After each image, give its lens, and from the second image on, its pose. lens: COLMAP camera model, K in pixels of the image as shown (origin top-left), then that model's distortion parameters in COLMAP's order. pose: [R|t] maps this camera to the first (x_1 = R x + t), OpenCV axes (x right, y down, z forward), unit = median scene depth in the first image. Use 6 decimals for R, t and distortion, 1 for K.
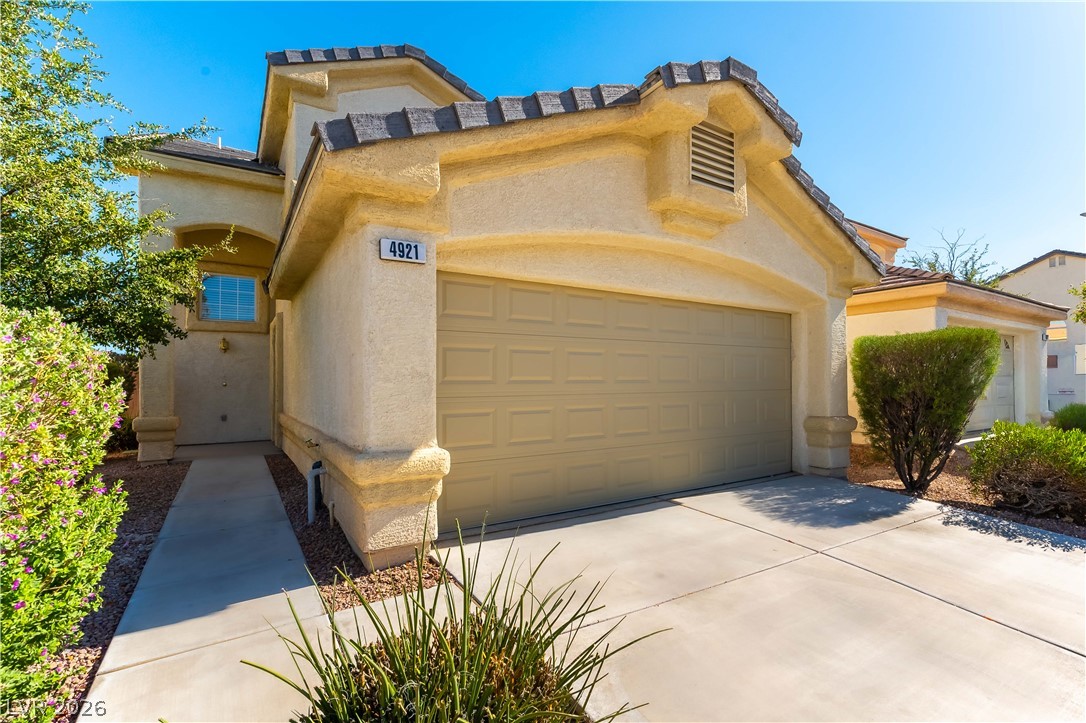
lens RADIAL K [[474.0, 0, 543.3], [0, 474.0, 368.7], [0, 0, 1]] dist [0.000284, -0.000835]
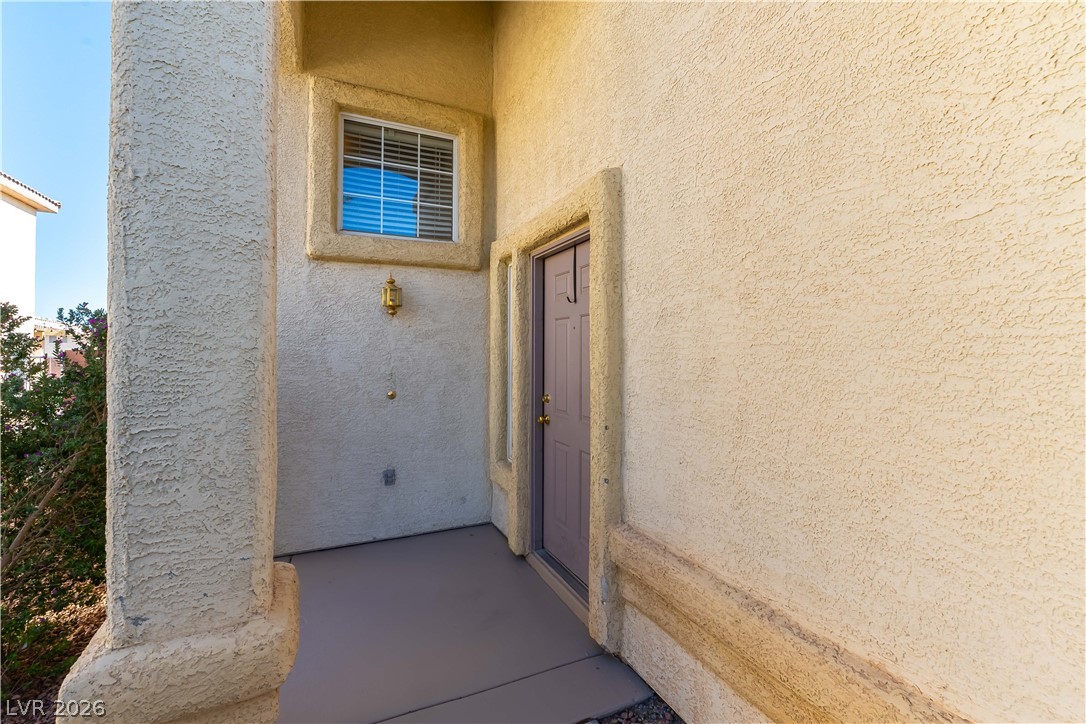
lens RADIAL K [[474.0, 0, 537.6], [0, 474.0, 336.0], [0, 0, 1]] dist [0.000284, -0.000835]
pose [[0.985942, -0.002193, -0.167071, -0.480656], [0.000434, 0.999944, -0.010561, -0.011902], [0.167084, 0.010340, 0.985888, 0.620359]]
